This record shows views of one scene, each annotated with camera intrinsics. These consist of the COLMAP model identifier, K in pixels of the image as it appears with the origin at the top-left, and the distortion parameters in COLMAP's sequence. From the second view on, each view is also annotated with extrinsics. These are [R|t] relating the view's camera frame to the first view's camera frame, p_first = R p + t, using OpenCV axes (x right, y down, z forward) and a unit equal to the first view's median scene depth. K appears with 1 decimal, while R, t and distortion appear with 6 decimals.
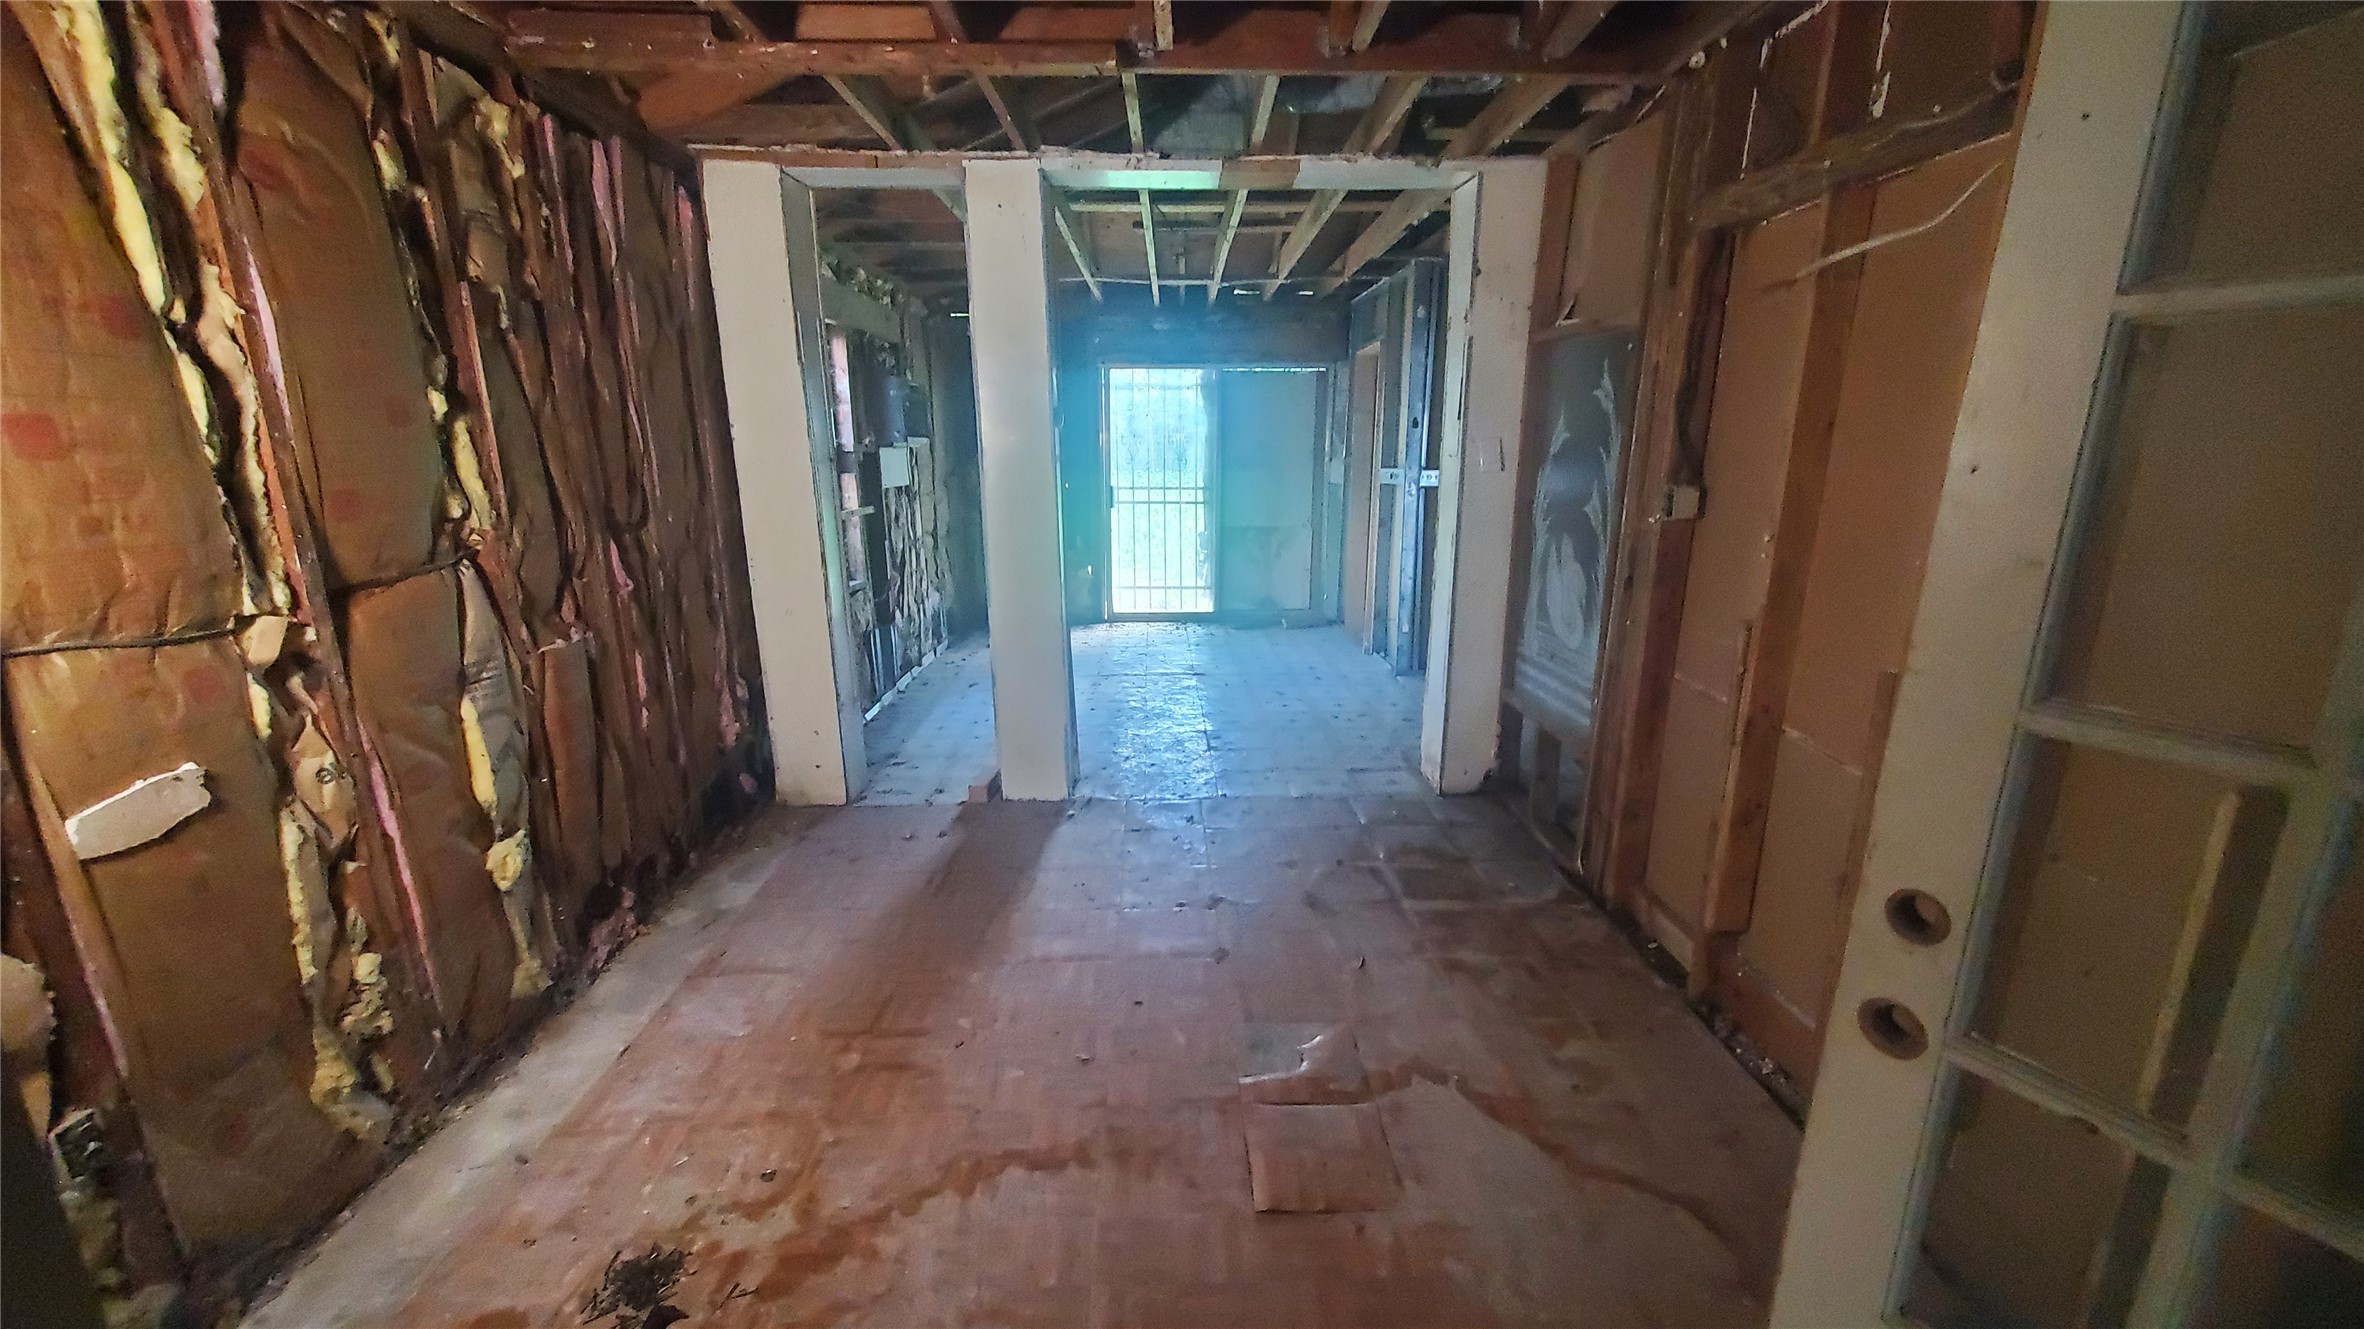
lens RADIAL K [[905.7, 0, 1182.4], [0, 905.7, 648.8], [0, 0, 1]] dist [0.000179, -0.000054]
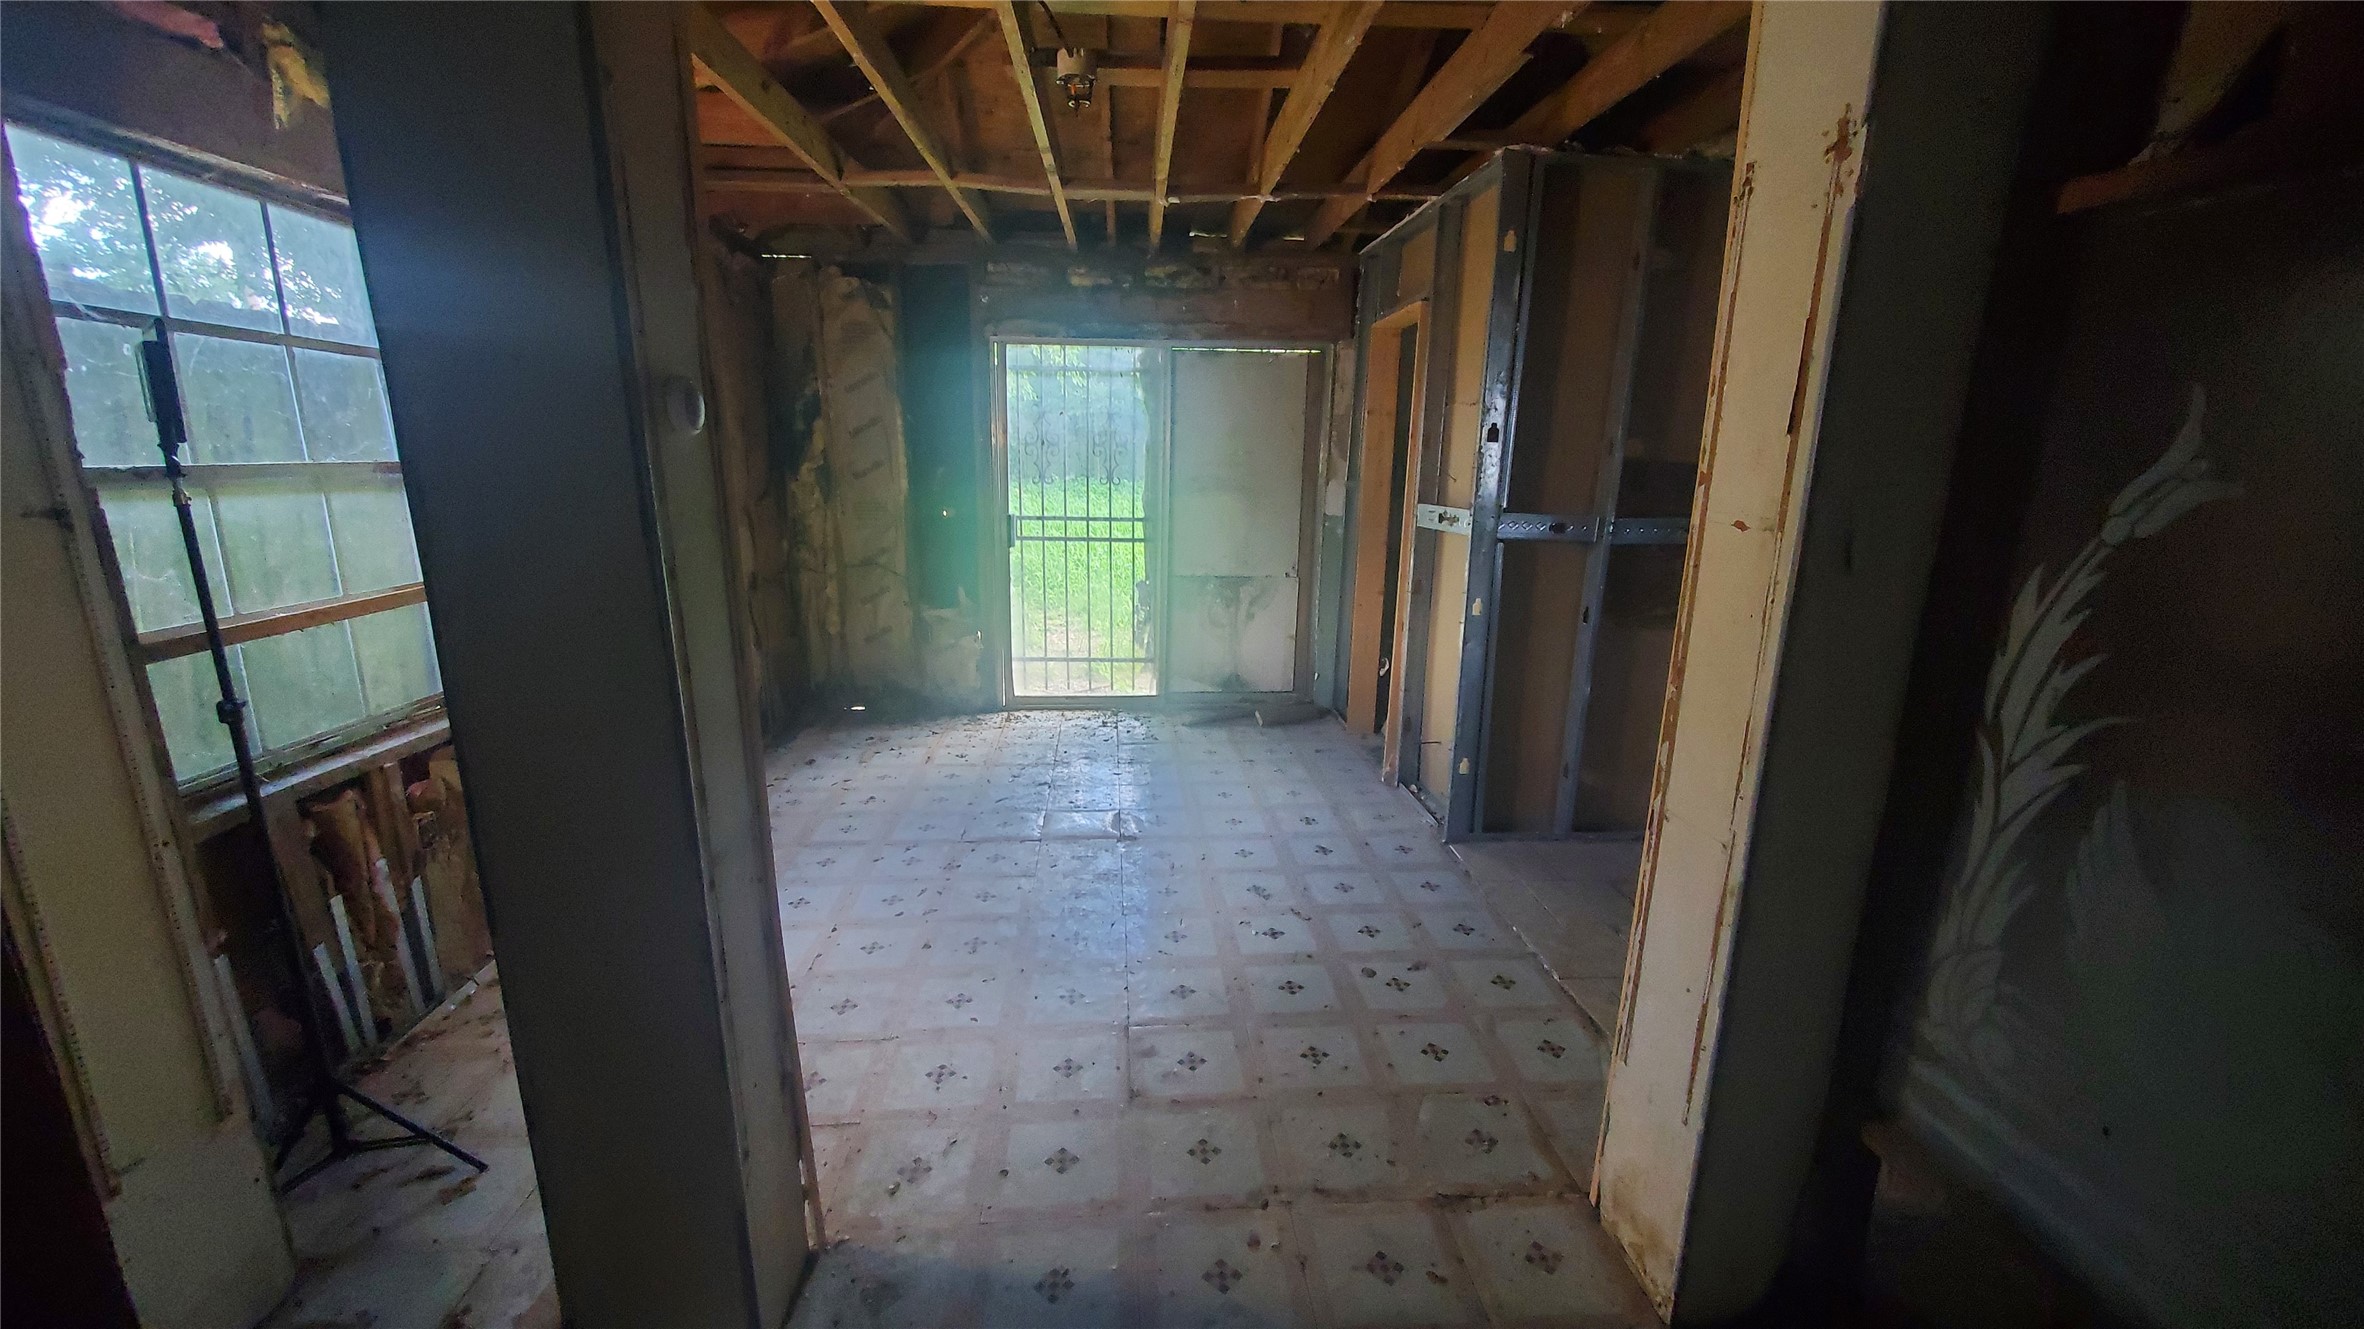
lens RADIAL K [[939.5, 0, 1182.0], [0, 939.5, 664.5], [0, 0, 1]] dist [0.000433, 0.004654]
pose [[0.998789, 0.004188, 0.049016, 0.018155], [-0.004552, 0.999963, 0.007308, -0.074523], [-0.048983, -0.007522, 0.998771, 0.290044]]
